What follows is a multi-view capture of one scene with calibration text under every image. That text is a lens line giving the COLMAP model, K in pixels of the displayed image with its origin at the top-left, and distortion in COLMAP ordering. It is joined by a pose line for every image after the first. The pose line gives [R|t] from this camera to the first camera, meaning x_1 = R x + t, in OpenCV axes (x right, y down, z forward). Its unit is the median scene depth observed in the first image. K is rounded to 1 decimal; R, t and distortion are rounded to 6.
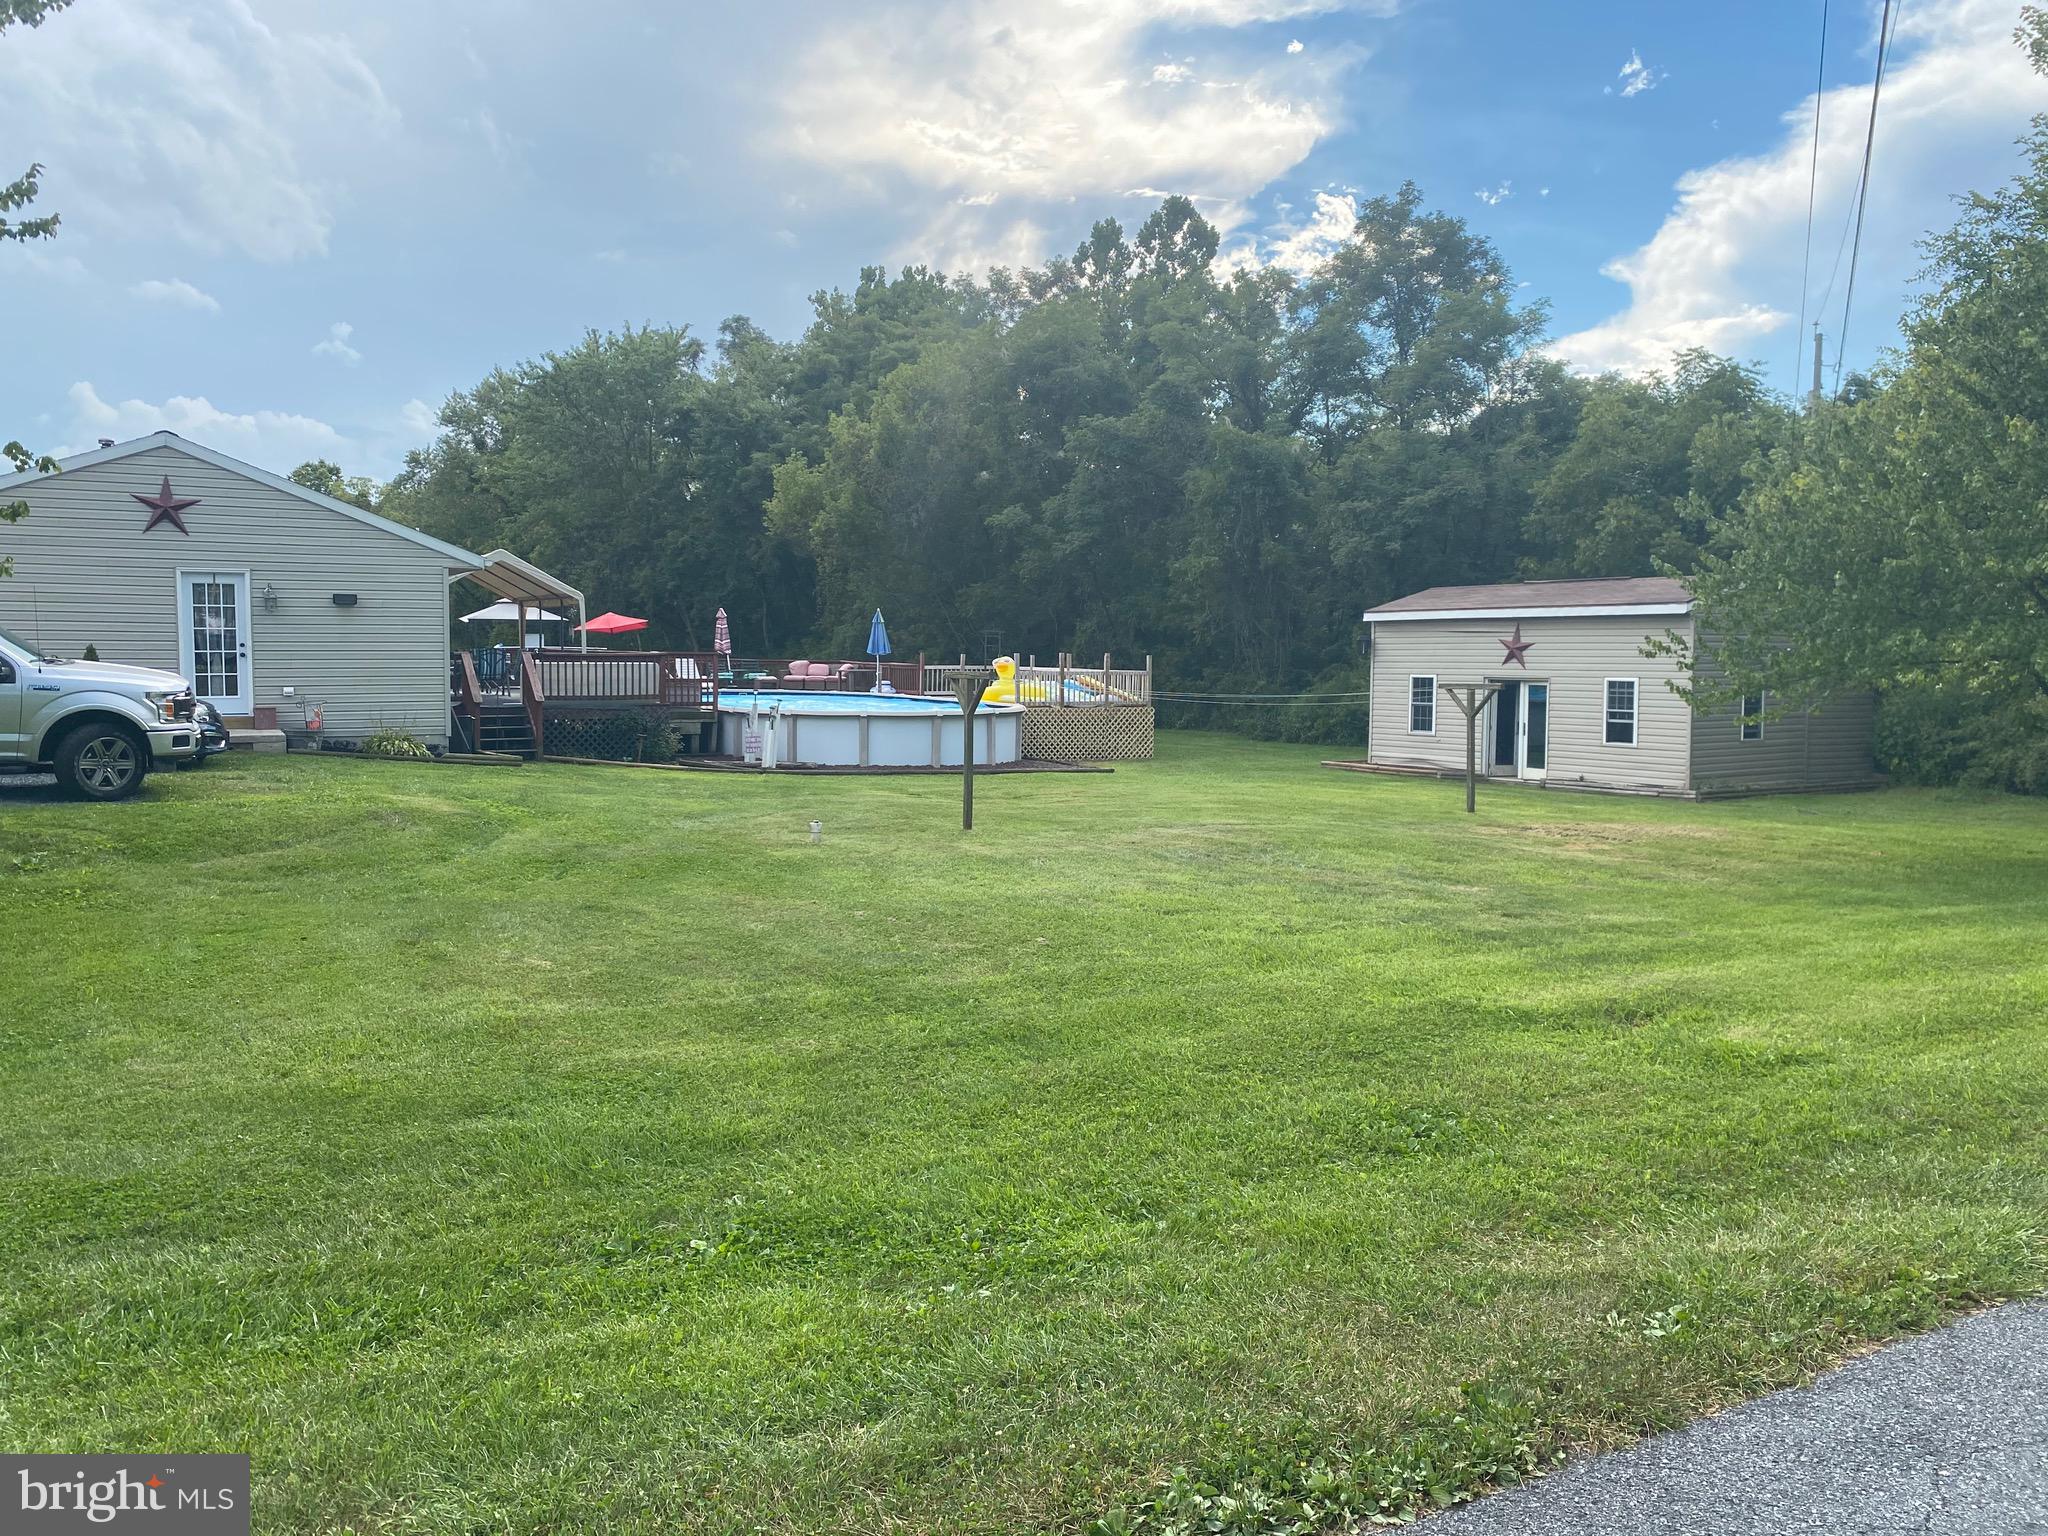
lens RADIAL K [[1501.0, 0, 1030.5], [0, 1501.0, 774.8], [0, 0, 1]] dist [0.010463, 0.000242]
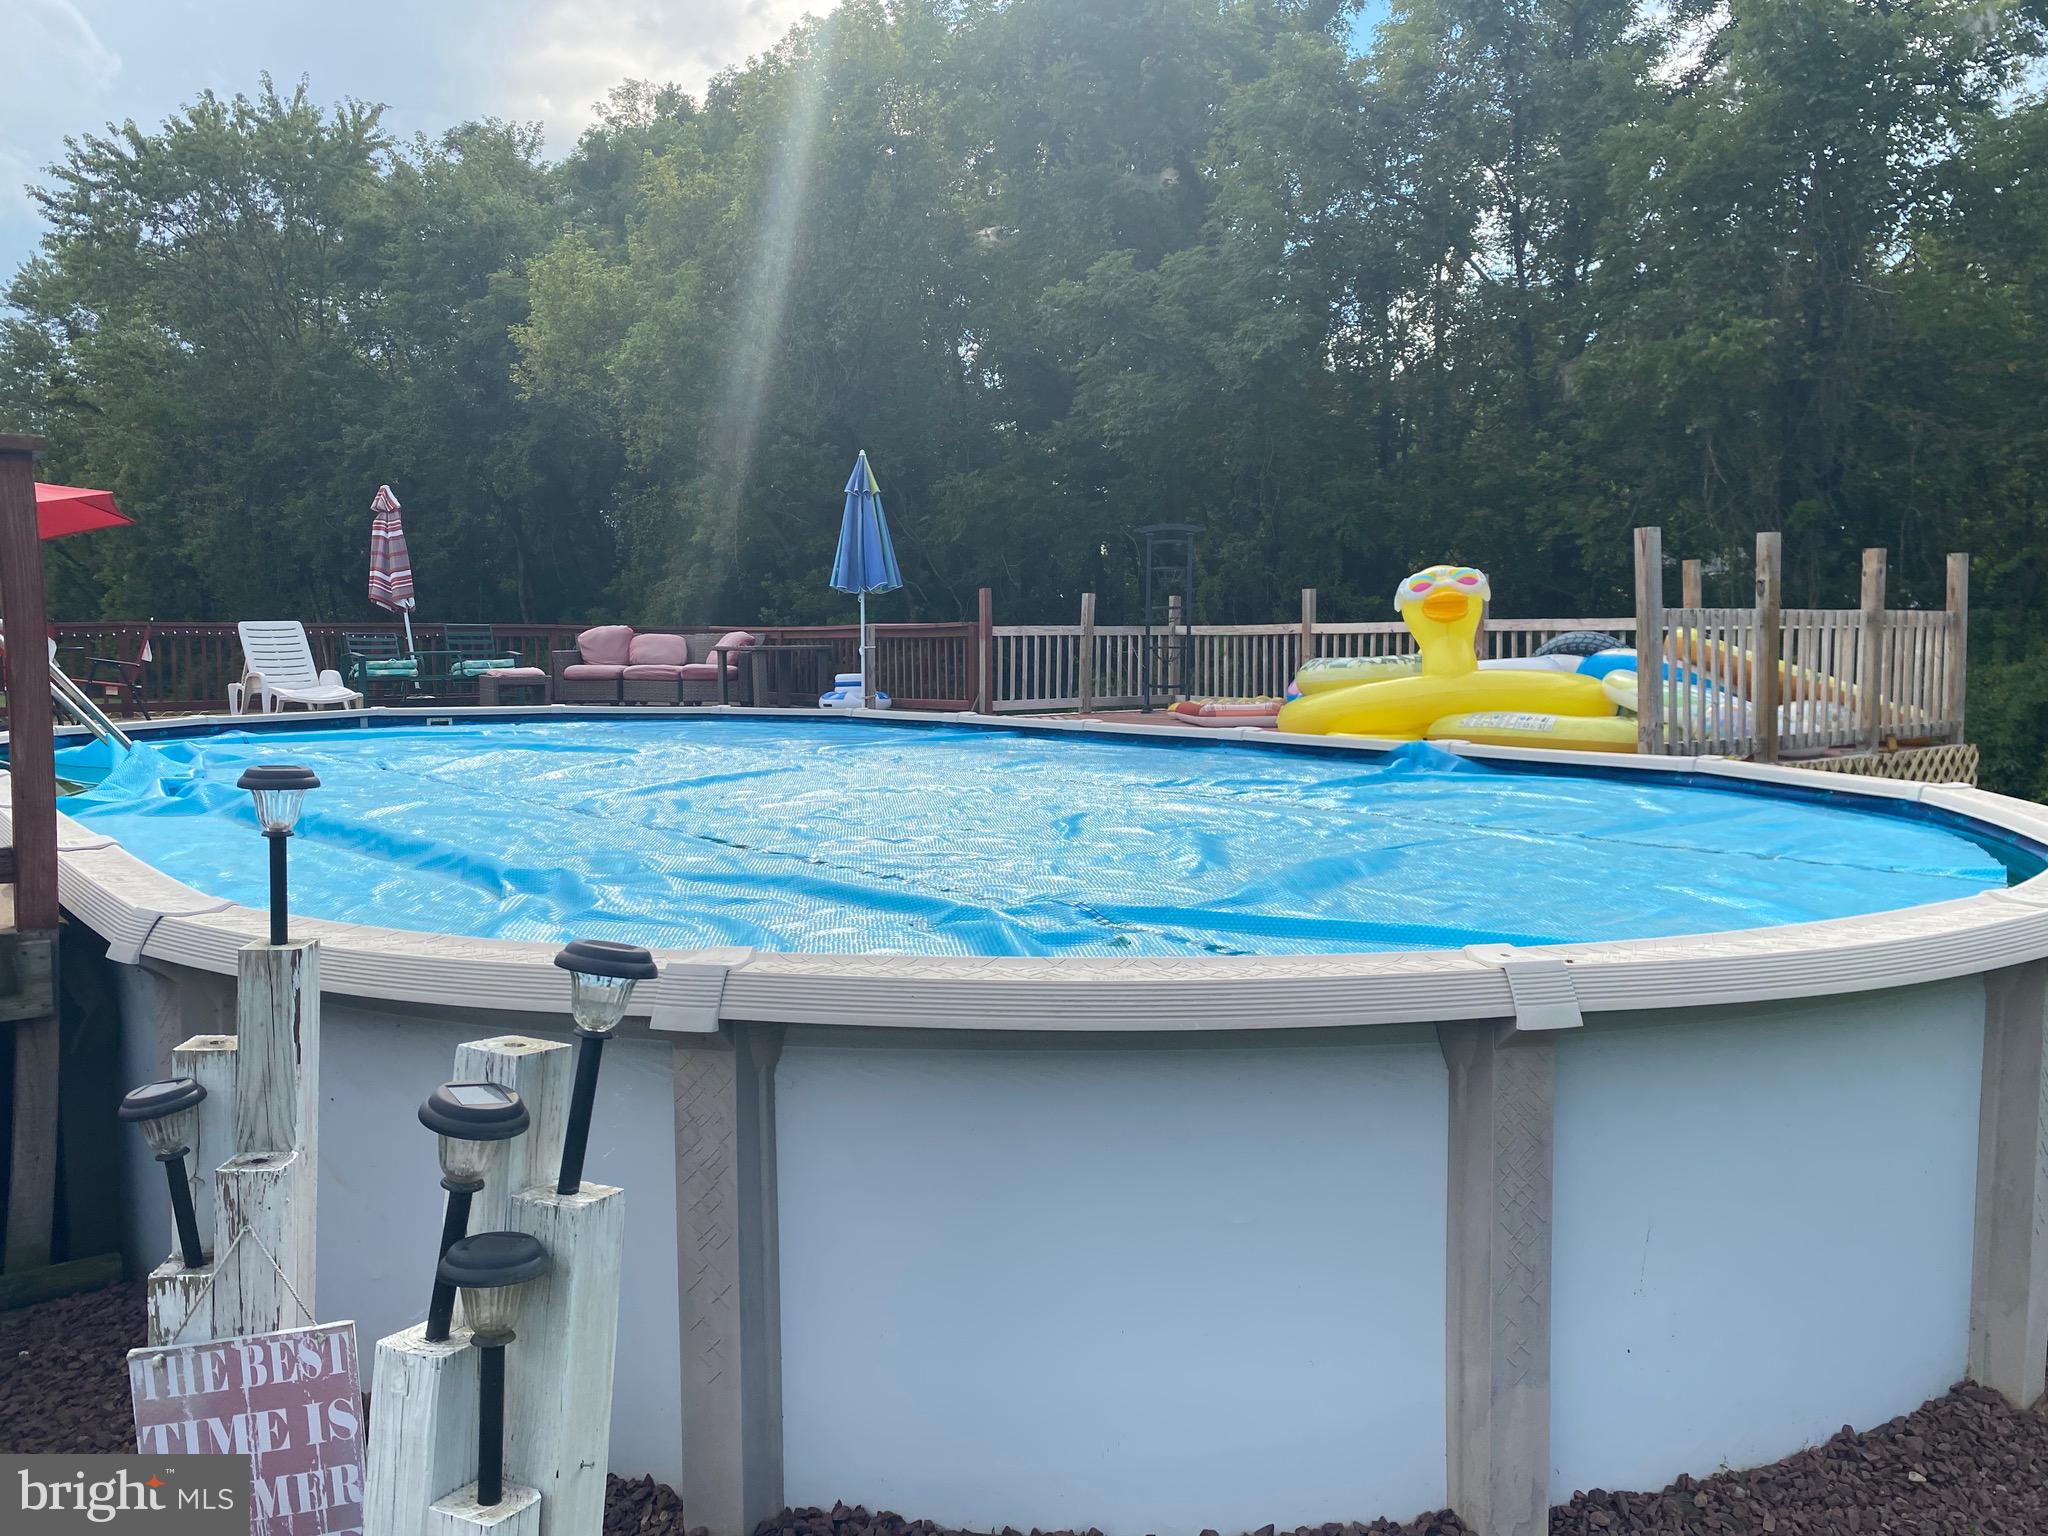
lens RADIAL K [[1605.6, 0, 1023.1], [0, 1605.6, 755.7], [0, 0, 1]] dist [0.014131, -0.005514]
pose [[0.992378, -0.023957, 0.120882, -0.081188], [0.025557, 0.999605, -0.011704, -0.029469], [-0.120554, 0.014704, 0.992598, 0.479948]]
